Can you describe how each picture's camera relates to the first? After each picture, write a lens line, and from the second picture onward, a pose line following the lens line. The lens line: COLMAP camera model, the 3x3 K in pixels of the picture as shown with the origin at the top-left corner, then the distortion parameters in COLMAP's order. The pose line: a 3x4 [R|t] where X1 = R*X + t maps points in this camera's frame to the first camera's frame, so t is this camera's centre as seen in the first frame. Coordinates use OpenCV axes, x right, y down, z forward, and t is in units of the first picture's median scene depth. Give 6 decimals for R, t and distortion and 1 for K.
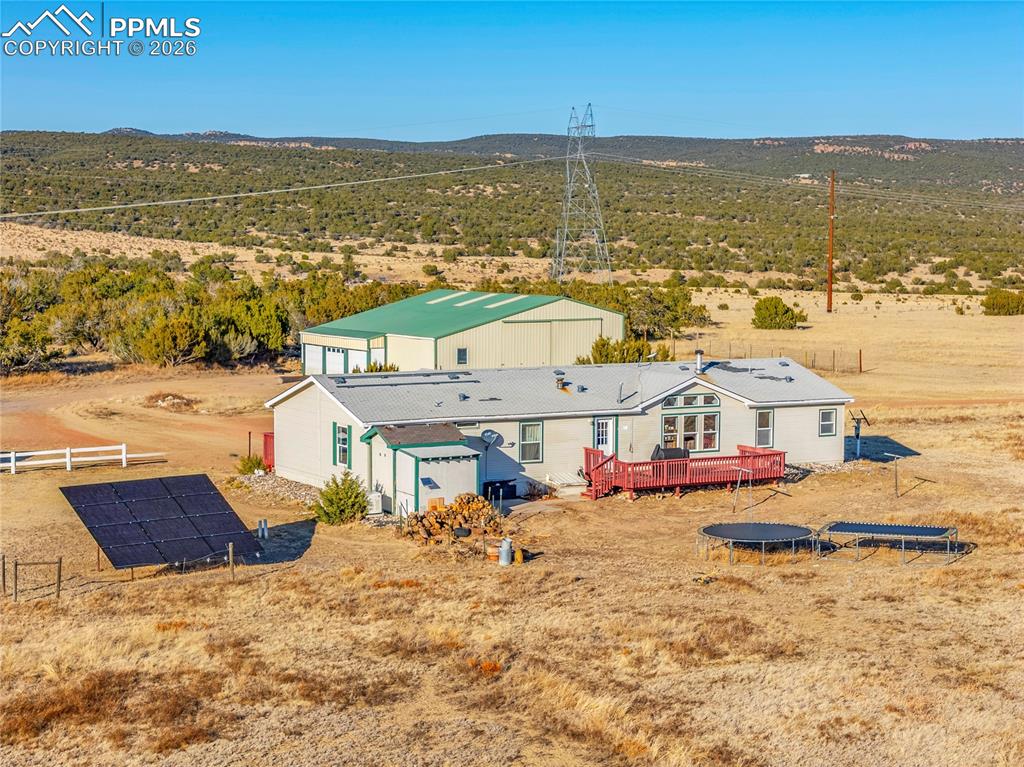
lens RADIAL K [[2052.1, 0, 512.0], [0, 2052.1, 383.5], [0, 0, 1]] dist [-0.027361, 0.476048]
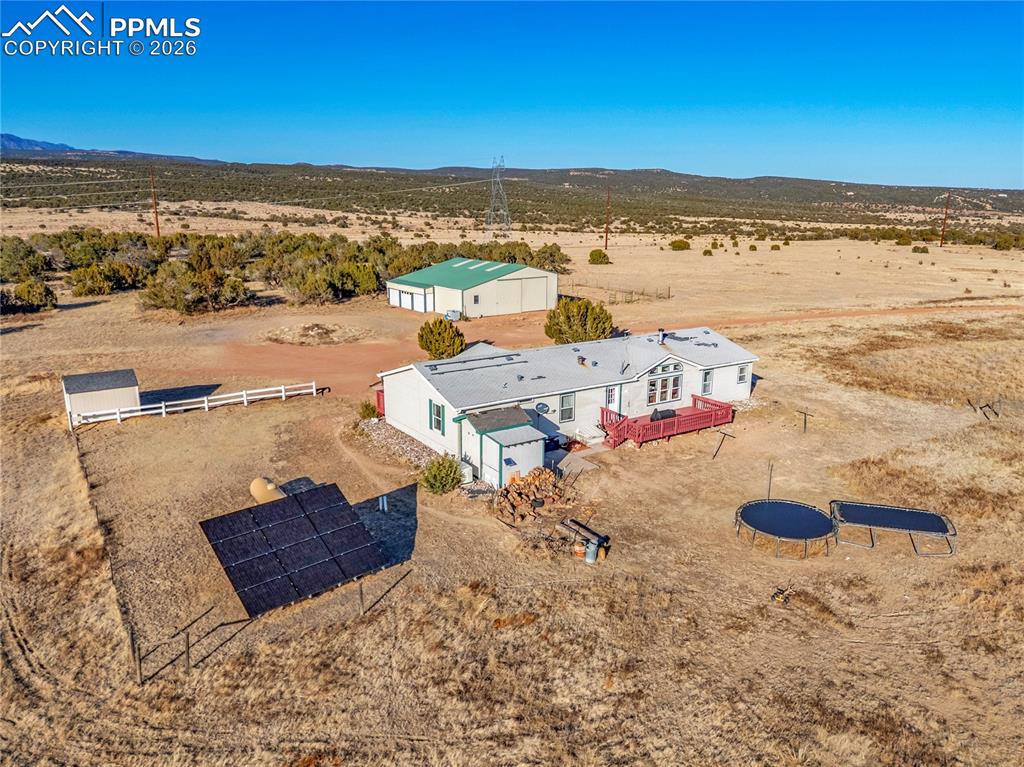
lens RADIAL K [[751.2, 0, 512.0], [0, 751.2, 383.5], [0, 0, 1]] dist [0.105792, -0.136162]
pose [[0.997230, -0.014926, 0.072865, -0.036872], [0.003309, 0.987592, 0.157008, -0.038750], [-0.074304, -0.156332, 0.984906, 0.268085]]
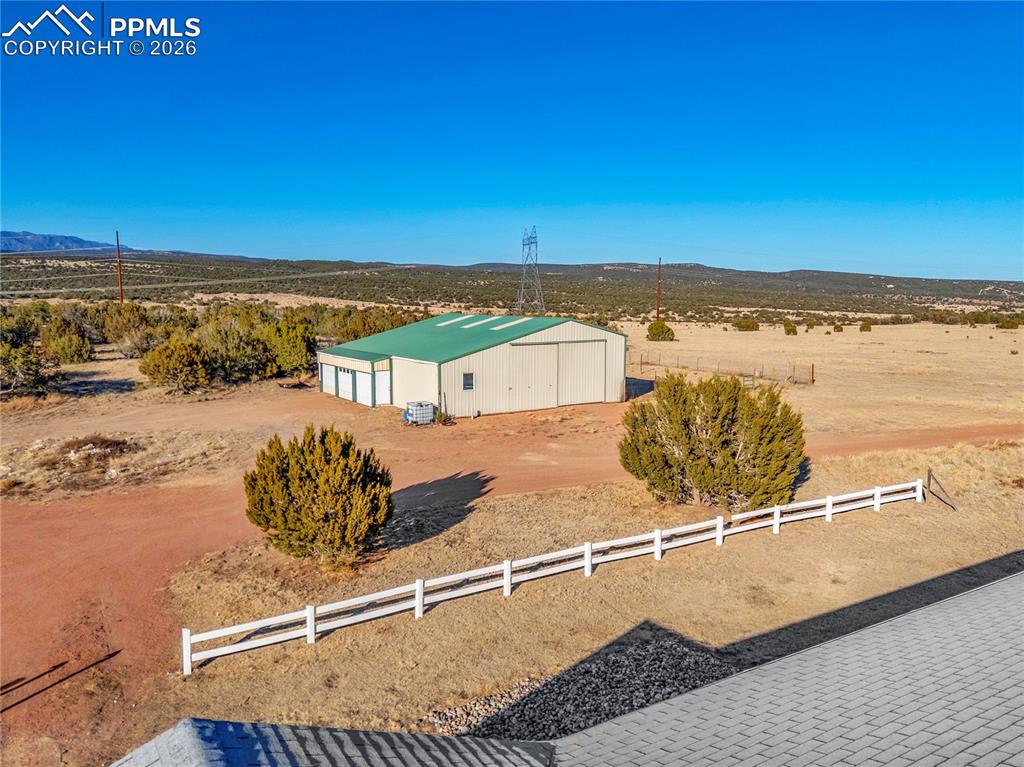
lens RADIAL K [[751.2, 0, 512.0], [0, 751.2, 383.5], [0, 0, 1]] dist [0.105792, -0.136162]
pose [[0.999588, -0.003936, 0.028435, -0.012043], [0.002887, 0.999317, 0.036839, -0.021438], [-0.028561, -0.036742, 0.998917, 0.562451]]
